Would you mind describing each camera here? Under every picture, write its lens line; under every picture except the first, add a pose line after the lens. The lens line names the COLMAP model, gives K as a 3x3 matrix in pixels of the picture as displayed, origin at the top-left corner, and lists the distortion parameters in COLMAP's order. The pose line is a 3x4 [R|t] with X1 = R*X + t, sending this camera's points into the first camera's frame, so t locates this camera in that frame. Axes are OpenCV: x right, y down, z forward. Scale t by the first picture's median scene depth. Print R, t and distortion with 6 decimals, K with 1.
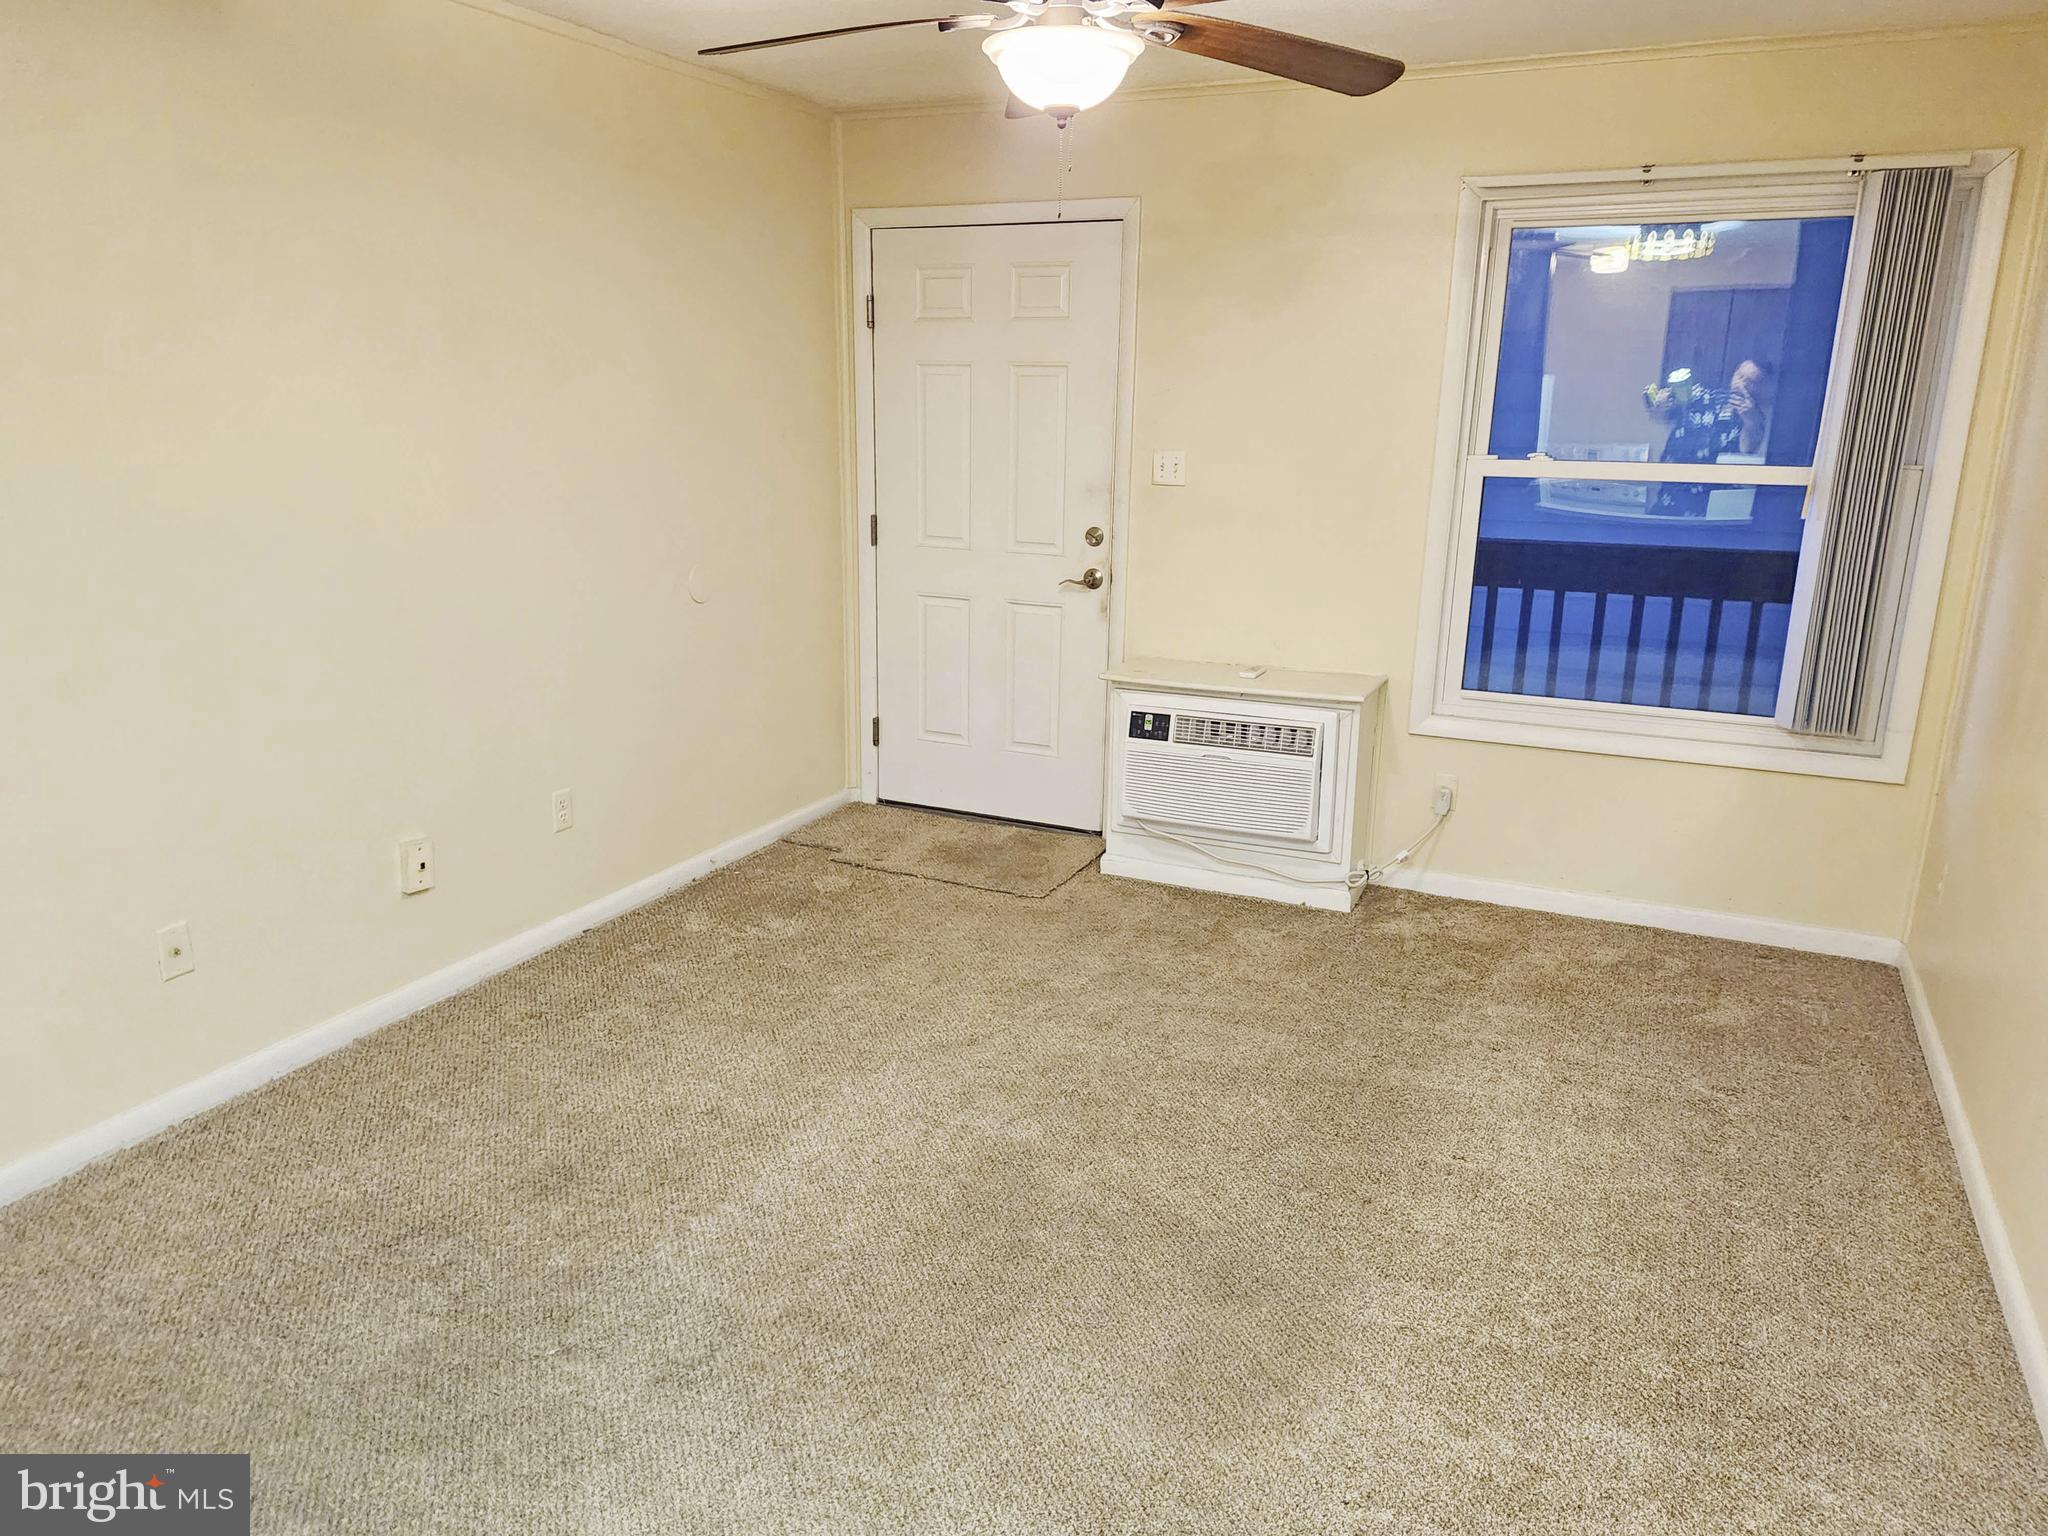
lens RADIAL K [[1445.4, 0, 1021.6], [0, 1445.4, 778.0], [0, 0, 1]] dist [0.047717, -0.013749]
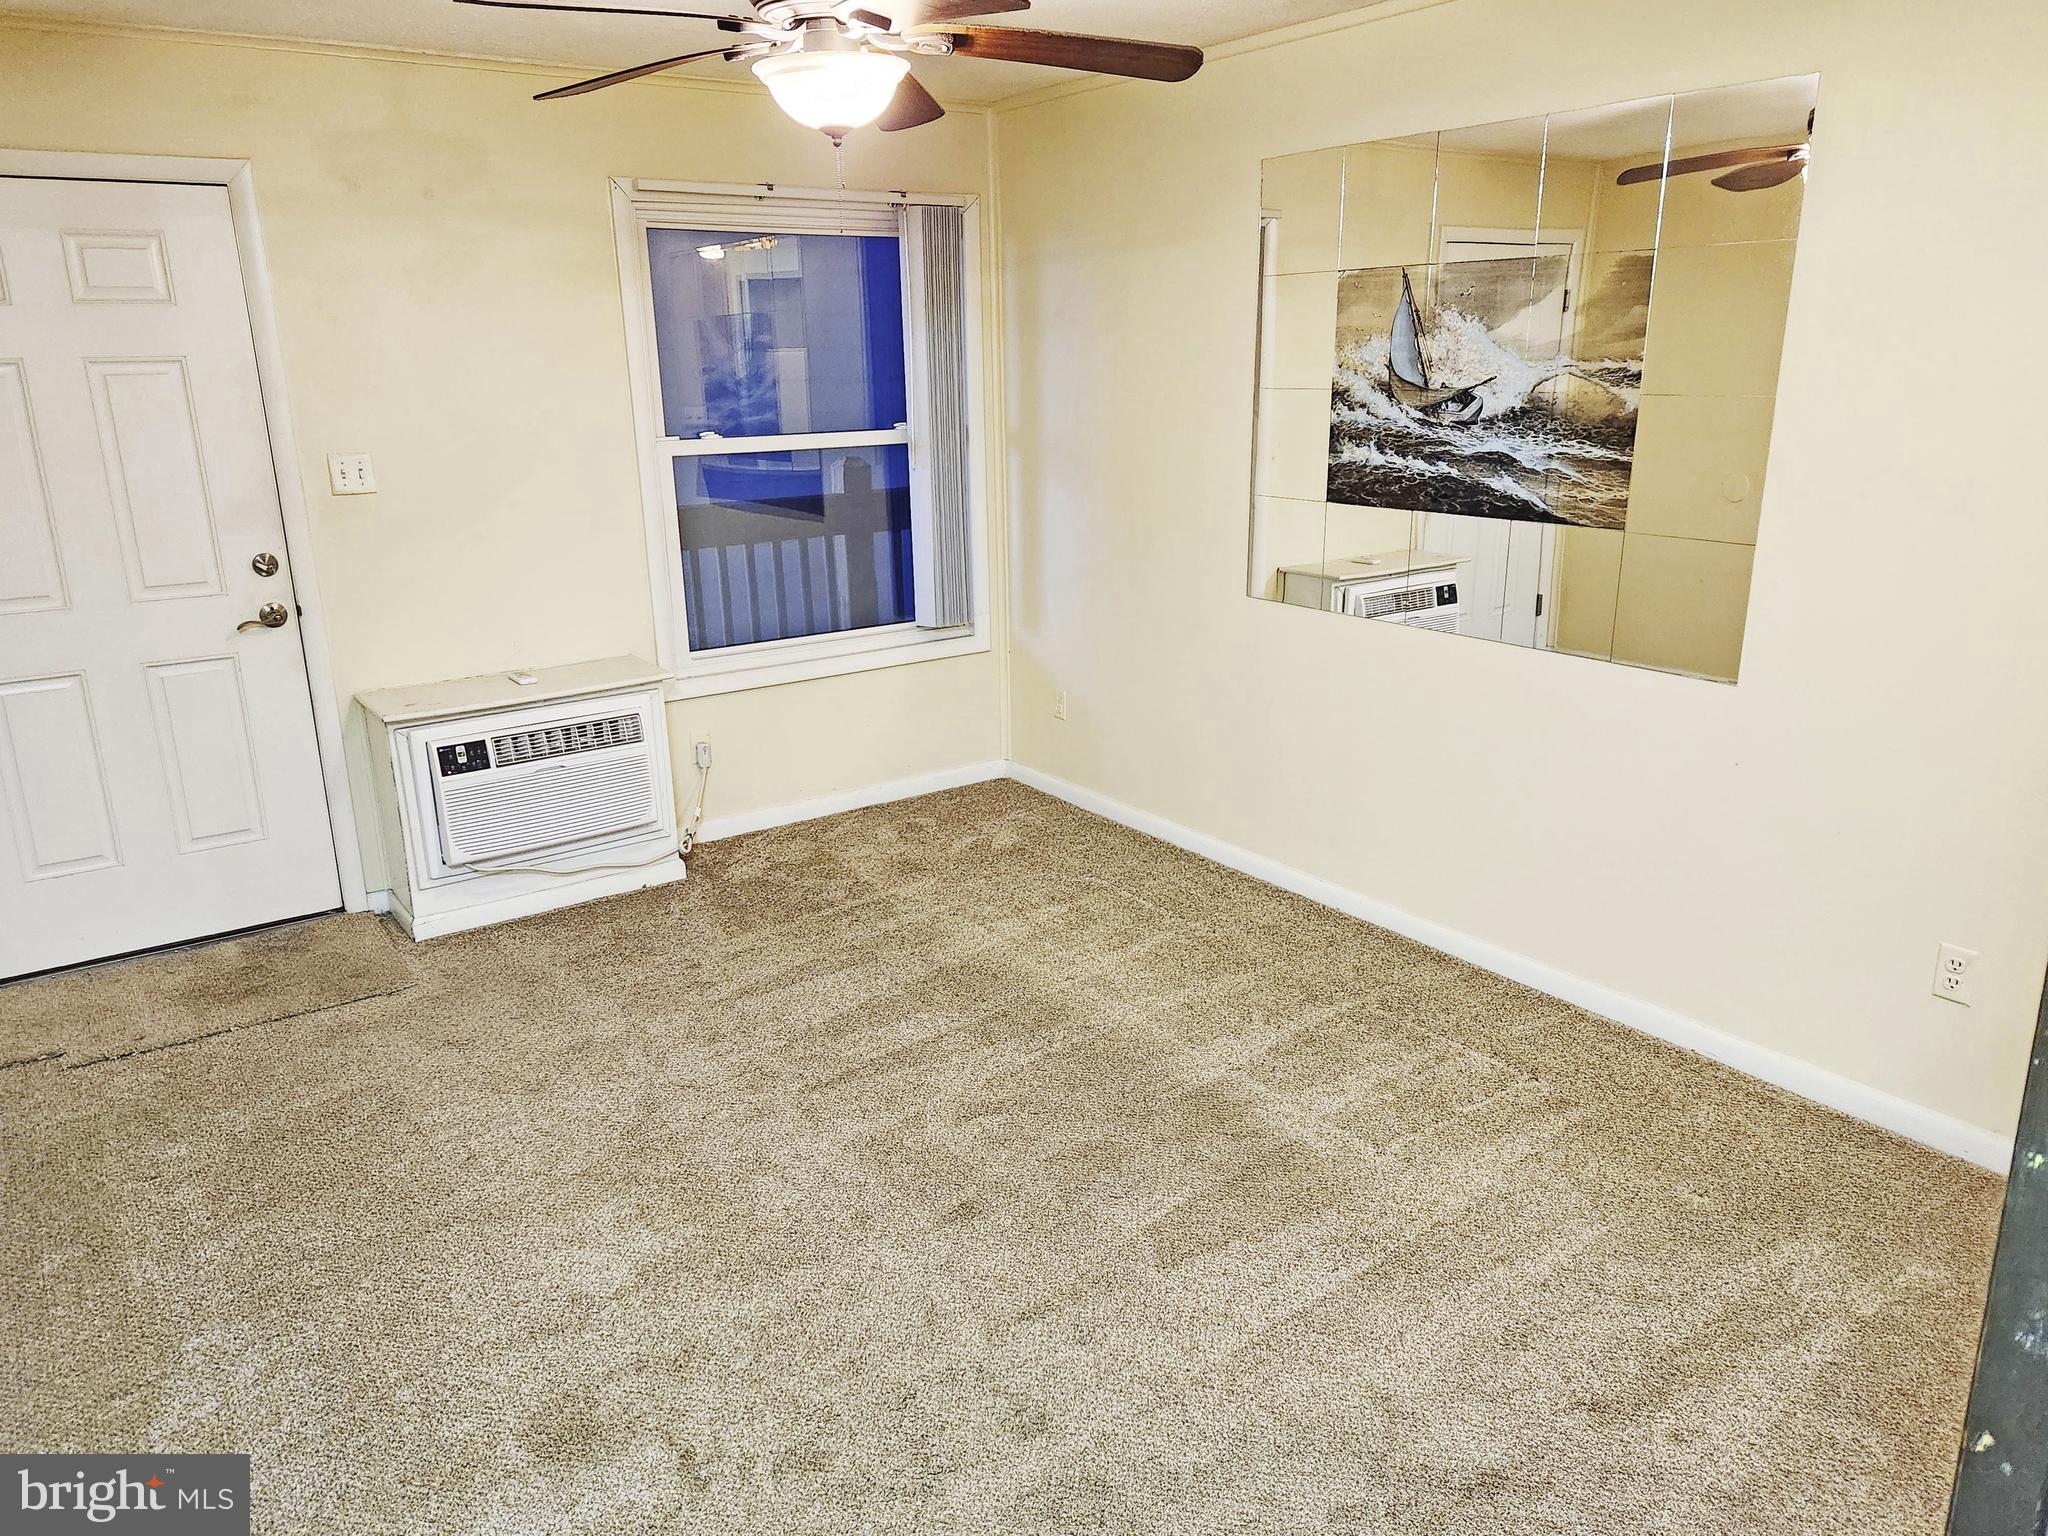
lens RADIAL K [[1445.4, 0, 1027.4], [0, 1445.4, 758.5], [0, 0, 1]] dist [0.047717, -0.013749]
pose [[0.492543, -0.260790, 0.830295, -0.493156], [0.248066, 0.956539, 0.153286, -0.087753], [-0.834185, 0.130468, 0.535830, 0.220129]]
